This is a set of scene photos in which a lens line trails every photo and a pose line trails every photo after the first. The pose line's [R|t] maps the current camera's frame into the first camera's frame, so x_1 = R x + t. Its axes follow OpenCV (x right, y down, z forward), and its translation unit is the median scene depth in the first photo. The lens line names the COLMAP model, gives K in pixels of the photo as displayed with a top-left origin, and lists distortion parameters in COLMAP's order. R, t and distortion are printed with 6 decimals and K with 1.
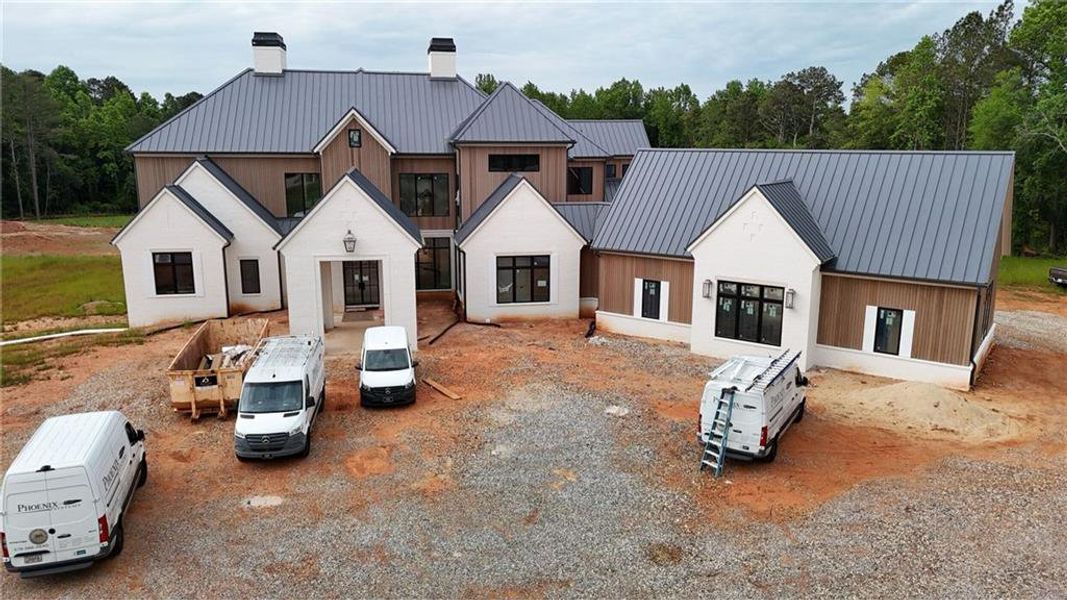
lens RADIAL K [[777.3, 0, 524.4], [0, 777.3, 305.3], [0, 0, 1]] dist [0.062580, -0.043642]
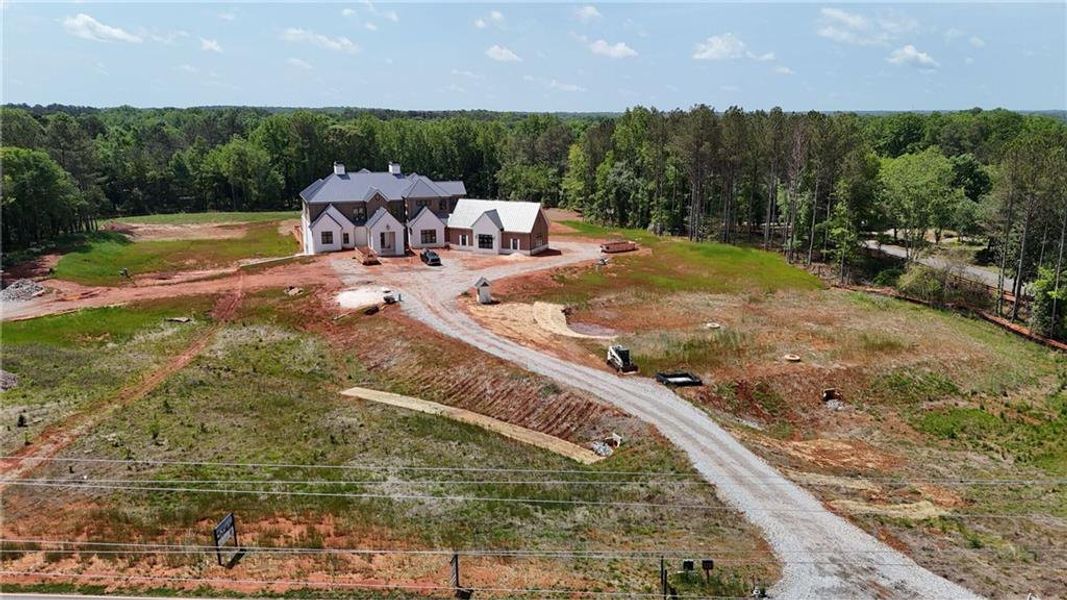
lens RADIAL K [[777.3, 0, 533.8], [0, 777.3, 302.0], [0, 0, 1]] dist [0.062580, -0.043642]
pose [[0.982058, -0.045857, 0.182919, -0.189067], [0.042651, 0.998860, 0.021429, 0.203190], [-0.183693, -0.013243, 0.982895, -2.516697]]
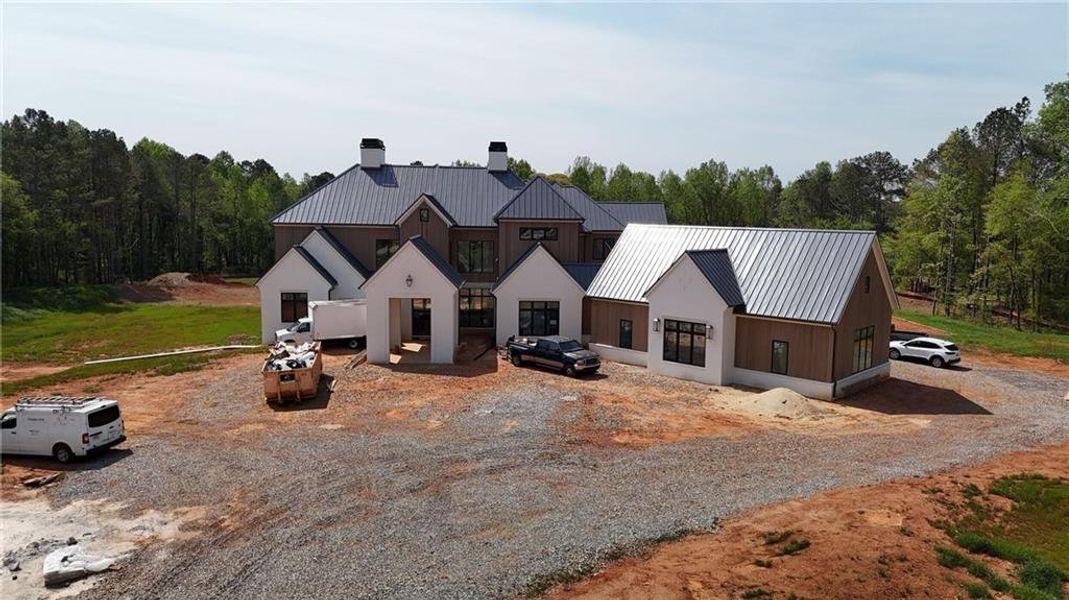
lens RADIAL K [[778.8, 0, 528.2], [0, 778.8, 300.3], [0, 0, 1]] dist [0.062580, -0.043642]
pose [[0.990018, 0.025791, -0.138558, 0.161018], [-0.039337, 0.994610, -0.095931, 0.062531], [0.135337, 0.100424, 0.985697, -0.325500]]
